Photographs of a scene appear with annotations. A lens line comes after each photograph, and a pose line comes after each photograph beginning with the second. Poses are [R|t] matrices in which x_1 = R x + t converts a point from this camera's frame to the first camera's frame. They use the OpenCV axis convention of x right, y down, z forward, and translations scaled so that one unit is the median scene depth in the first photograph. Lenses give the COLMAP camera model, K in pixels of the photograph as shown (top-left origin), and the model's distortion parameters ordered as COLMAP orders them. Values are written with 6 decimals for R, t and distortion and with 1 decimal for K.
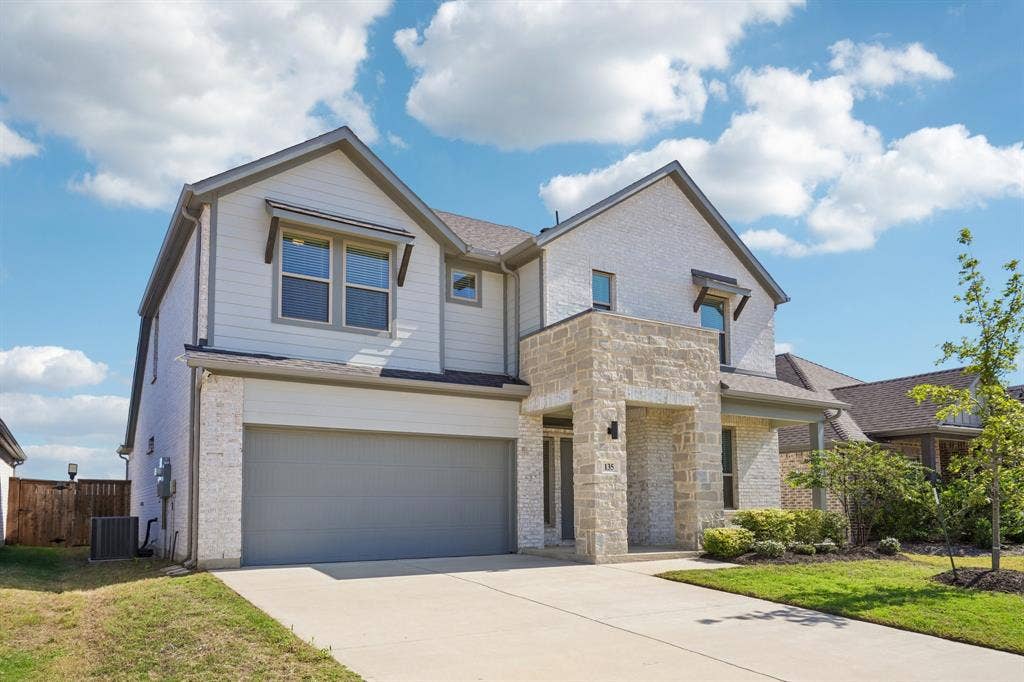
lens RADIAL K [[711.8, 0, 506.9], [0, 711.8, 461.6], [0, 0, 1]] dist [-0.001427, 0.000274]
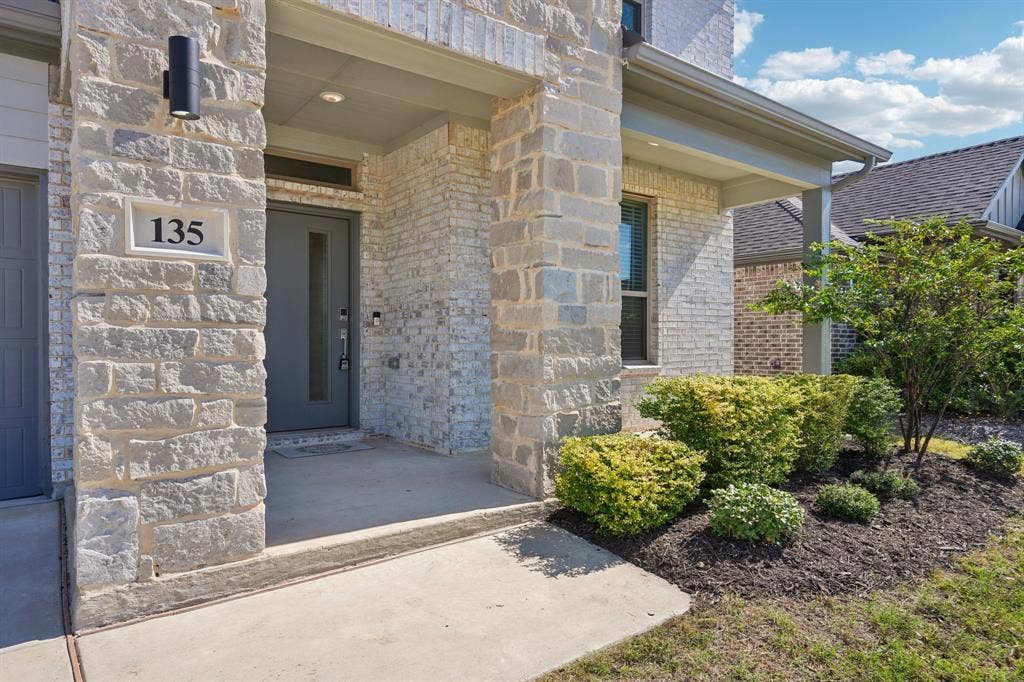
lens RADIAL K [[618.1, 0, 515.5], [0, 618.1, 346.4], [0, 0, 1]] dist [0.005376, 0.001493]
pose [[0.995333, 0.007886, 0.096181, 0.228819], [-0.015501, 0.996779, 0.078685, 0.027477], [-0.095250, -0.079809, 0.992249, 0.717015]]
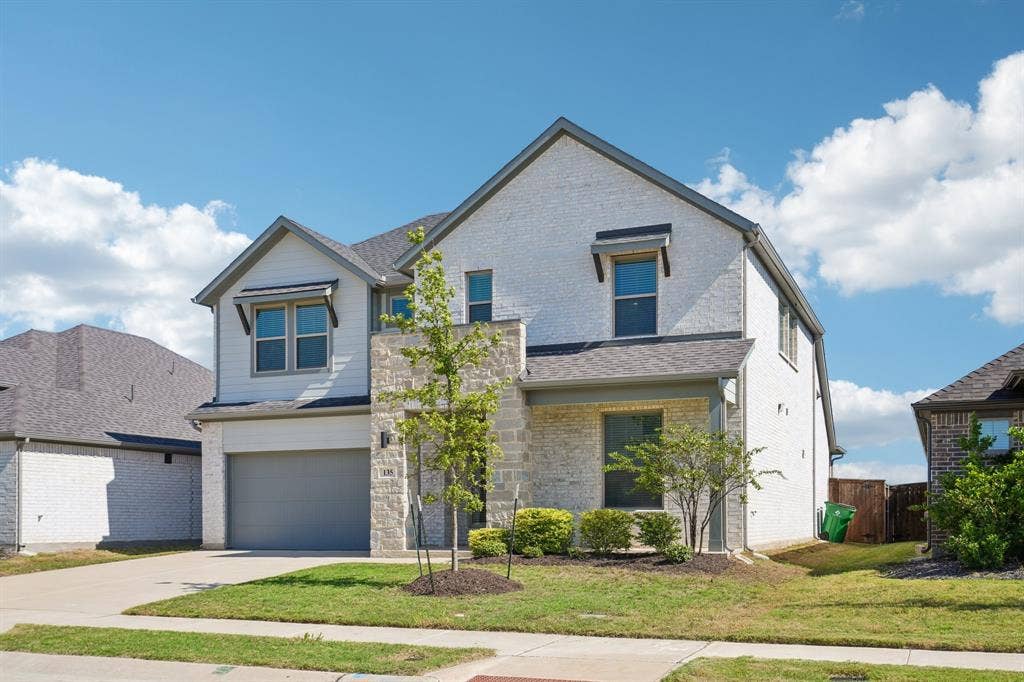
lens RADIAL K [[1051.3, 0, 509.2], [0, 1051.3, 519.3], [0, 0, 1]] dist [0.005309, 0.004646]
pose [[0.580650, 0.003836, -0.814144, 1.505195], [0.058214, 0.997234, 0.046217, 0.014539], [0.812069, -0.074230, 0.578821, 0.179262]]
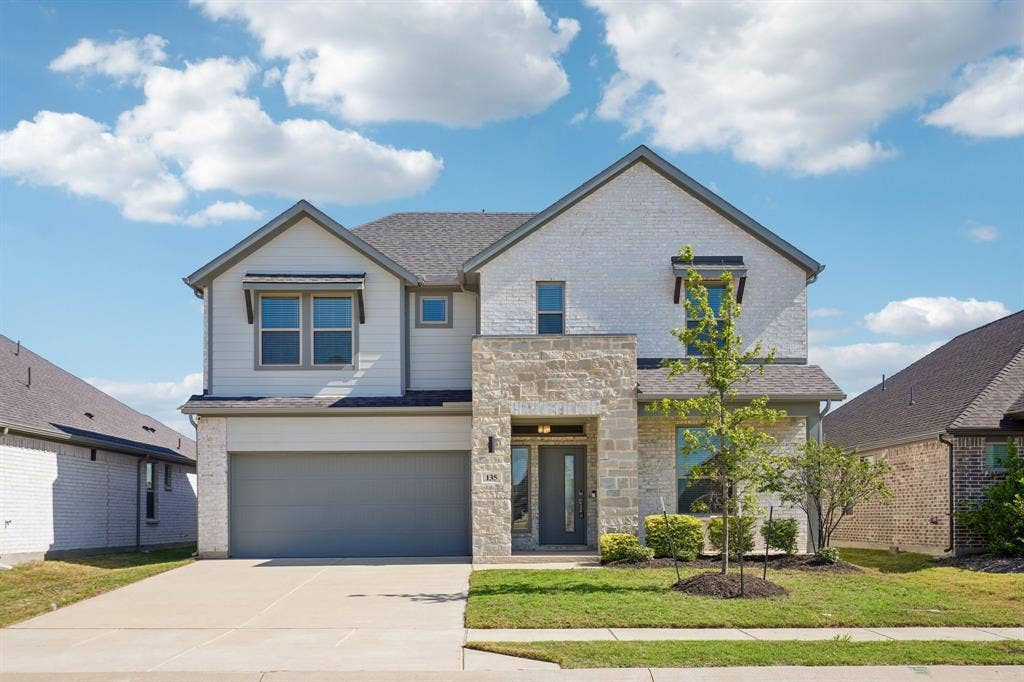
lens RADIAL K [[1051.3, 0, 509.2], [0, 1051.3, 519.3], [0, 0, 1]] dist [0.005309, 0.004646]
pose [[0.857725, 0.002361, -0.514104, 0.950357], [0.035798, 0.997288, 0.064305, -0.030311], [0.512862, -0.073560, 0.855314, -0.371824]]
